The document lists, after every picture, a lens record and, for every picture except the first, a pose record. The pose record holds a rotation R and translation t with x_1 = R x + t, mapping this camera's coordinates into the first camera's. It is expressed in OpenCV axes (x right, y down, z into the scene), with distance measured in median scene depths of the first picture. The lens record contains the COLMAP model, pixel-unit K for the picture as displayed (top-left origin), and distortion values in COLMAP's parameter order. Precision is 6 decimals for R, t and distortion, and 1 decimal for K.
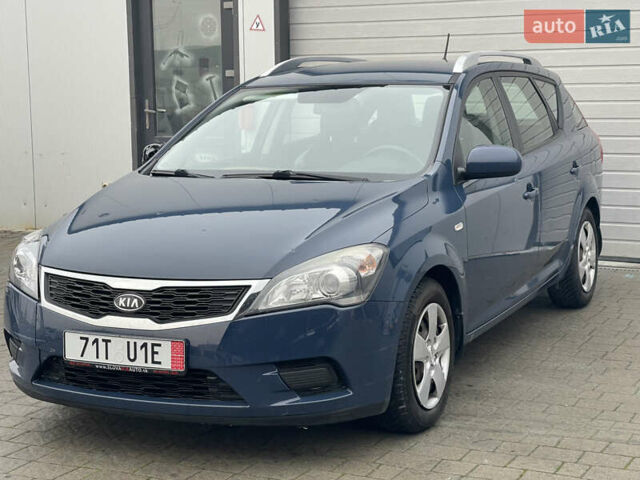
lens RADIAL K [[1190.0, 0, 320.0], [0, 1190.0, 240.0], [0, 0, 1]] dist [0.203552, 0.010661]
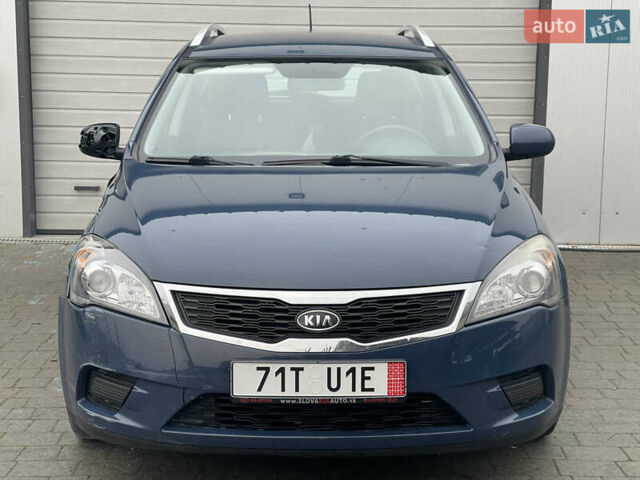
lens RADIAL K [[1190.0, 0, 320.0], [0, 1190.0, 240.0], [0, 0, 1]] dist [0.203552, 0.010661]
pose [[0.897096, -0.050777, 0.438908, -0.516159], [0.042061, 0.998677, 0.029567, -0.027342], [-0.439828, -0.008064, 0.898046, 0.262285]]
